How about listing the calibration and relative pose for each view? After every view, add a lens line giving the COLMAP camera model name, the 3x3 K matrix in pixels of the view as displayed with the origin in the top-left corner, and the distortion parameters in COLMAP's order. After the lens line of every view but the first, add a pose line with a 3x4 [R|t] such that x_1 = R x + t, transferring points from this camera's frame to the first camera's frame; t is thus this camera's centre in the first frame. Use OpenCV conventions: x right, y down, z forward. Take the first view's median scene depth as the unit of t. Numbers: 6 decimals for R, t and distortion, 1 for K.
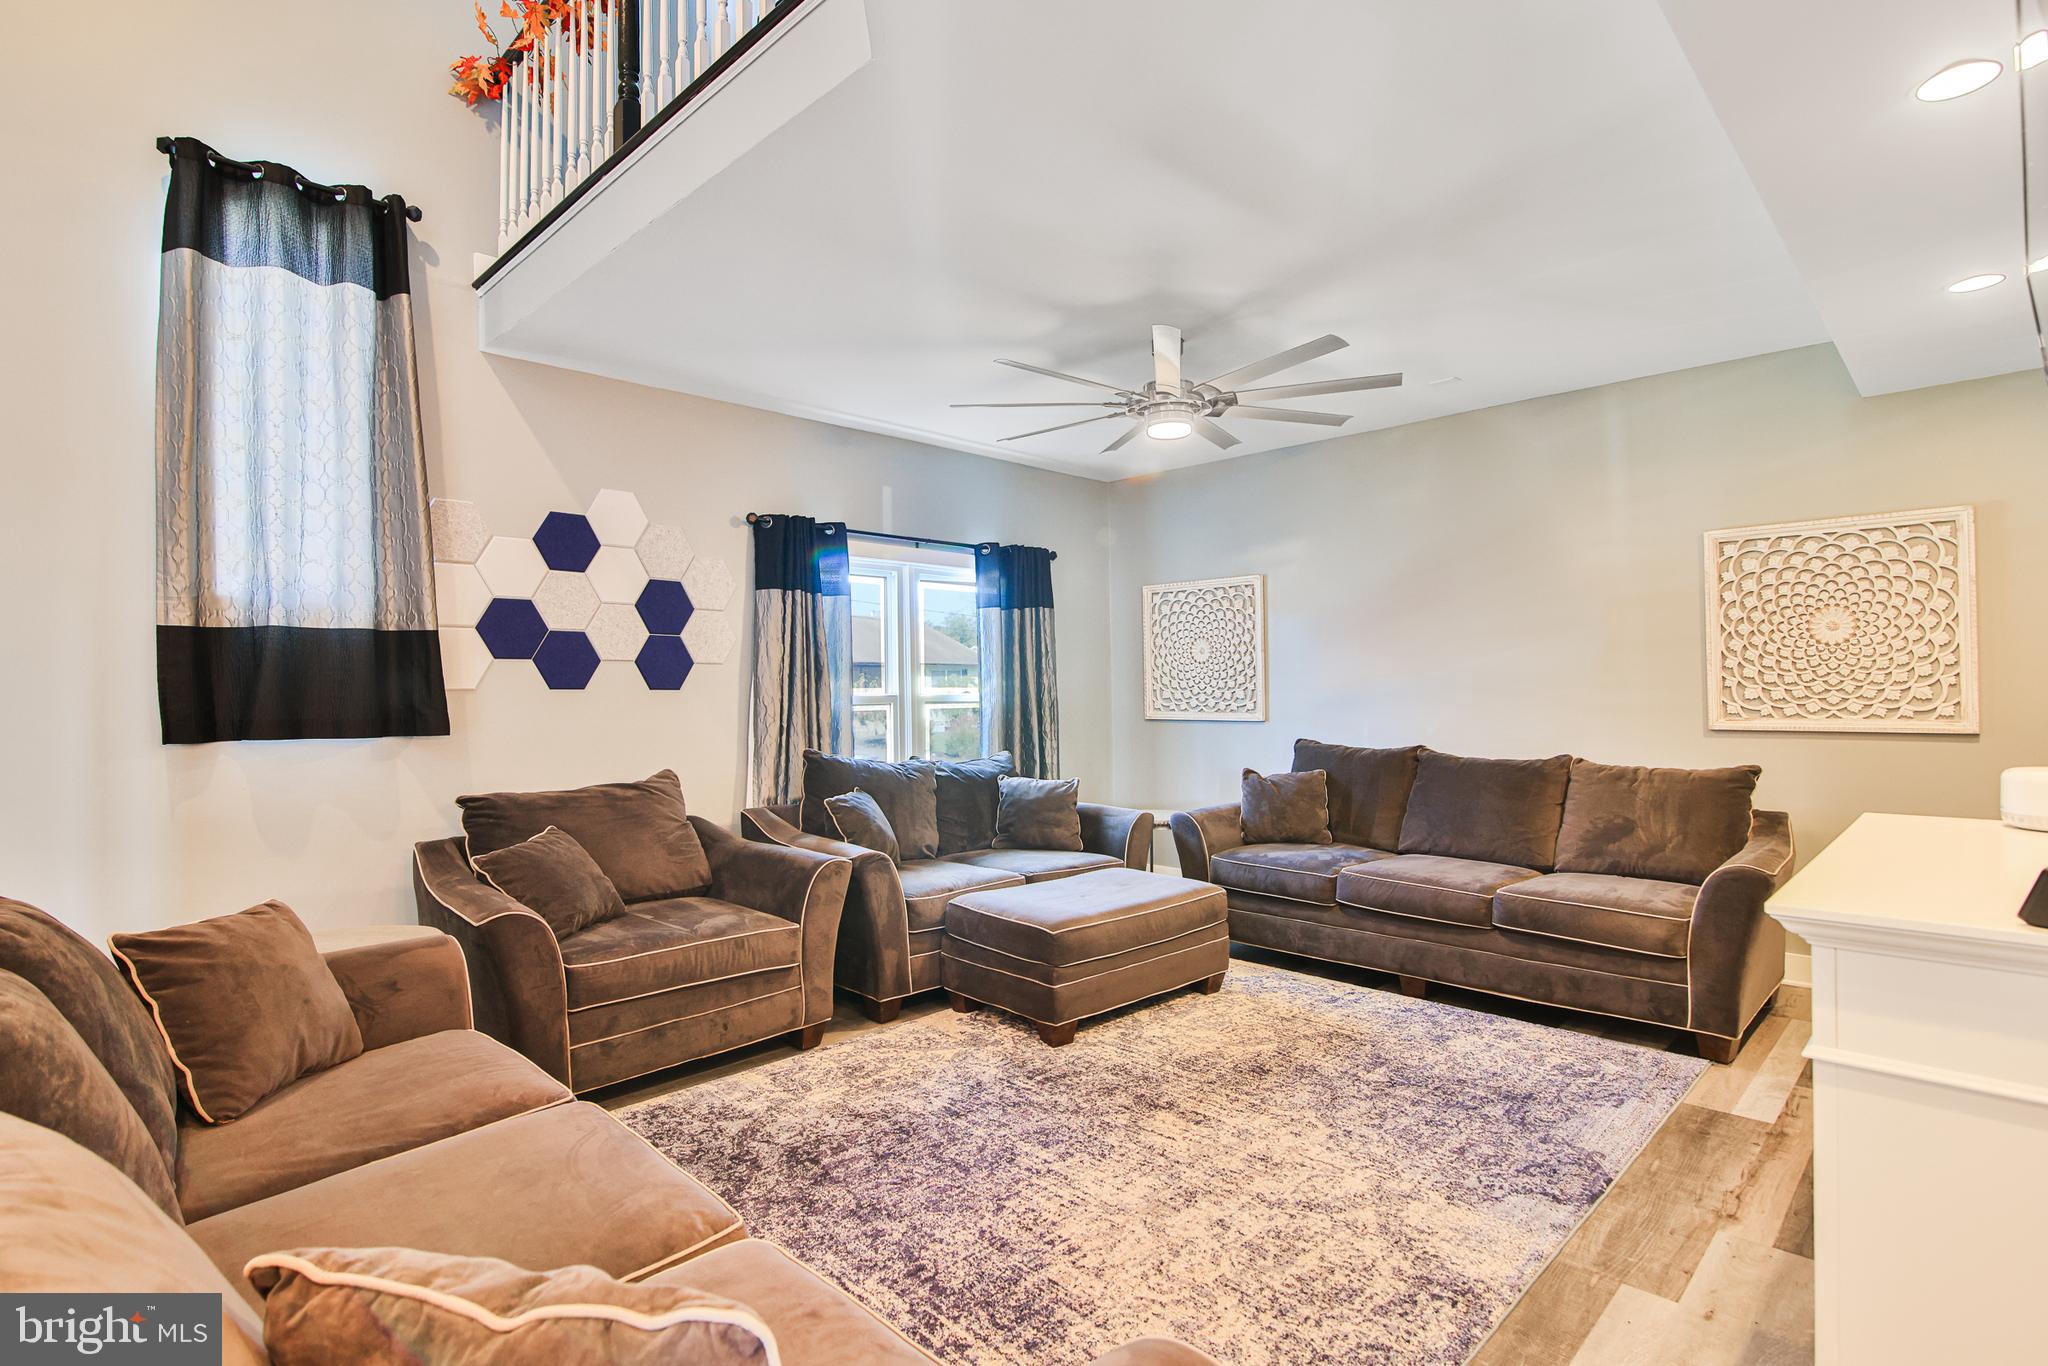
lens RADIAL K [[990.1, 0, 1023.8], [0, 990.1, 674.4], [0, 0, 1]] dist [-0.004475, -0.001734]
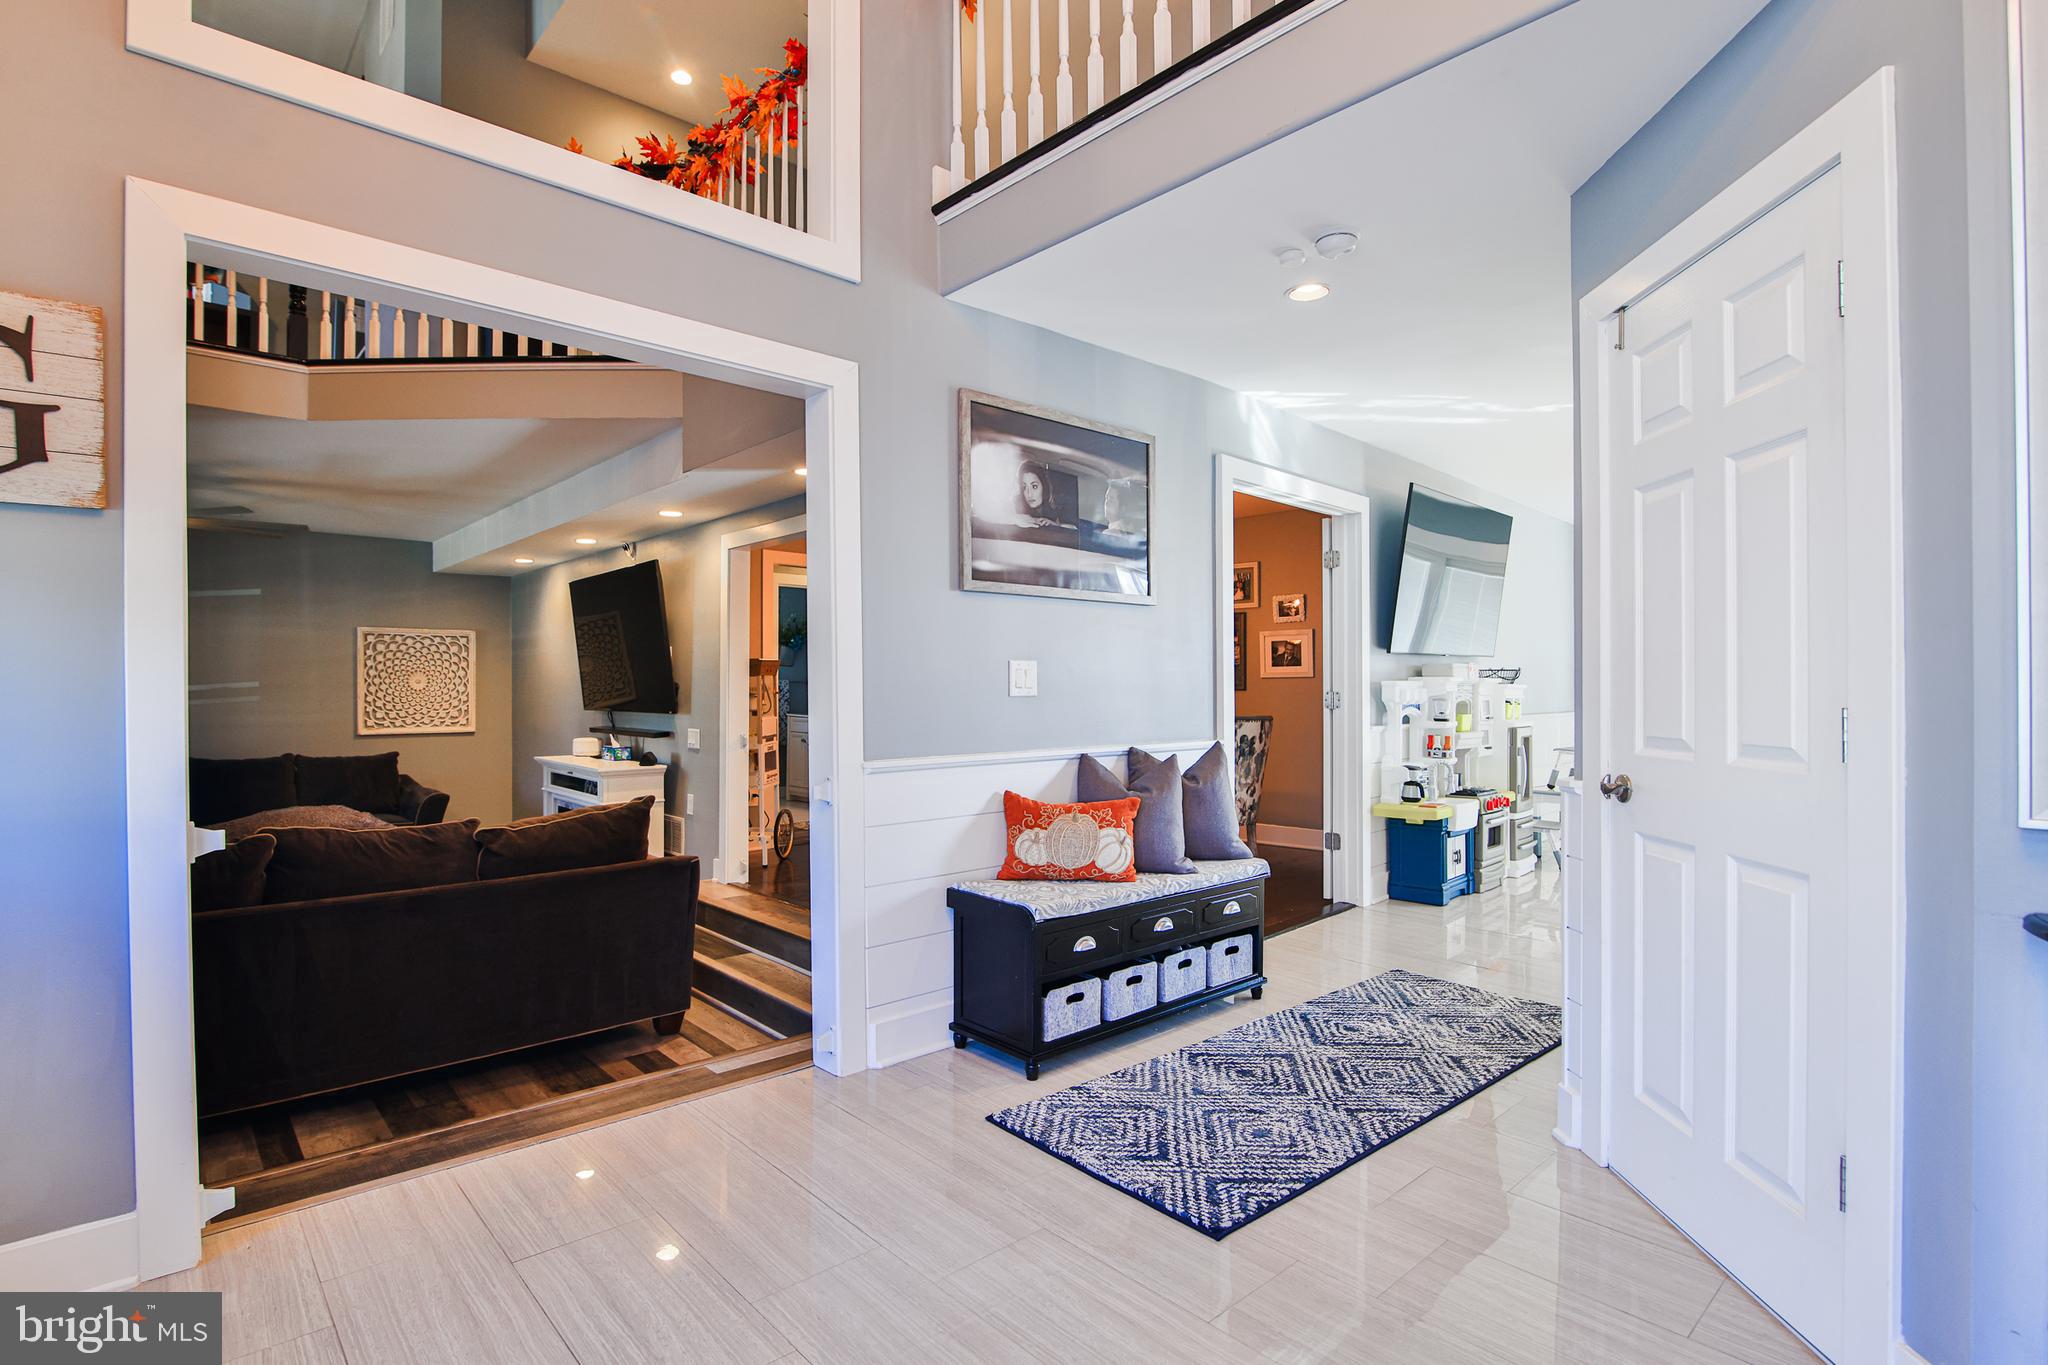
lens RADIAL K [[990.1, 0, 1023.9], [0, 990.1, 688.8], [0, 0, 1]] dist [-0.004475, -0.001734]
pose [[0.054204, 0.012089, 0.998457, -1.138010], [-0.019039, 0.999757, -0.011071, -0.035234], [-0.998348, -0.018410, 0.054421, -0.355474]]
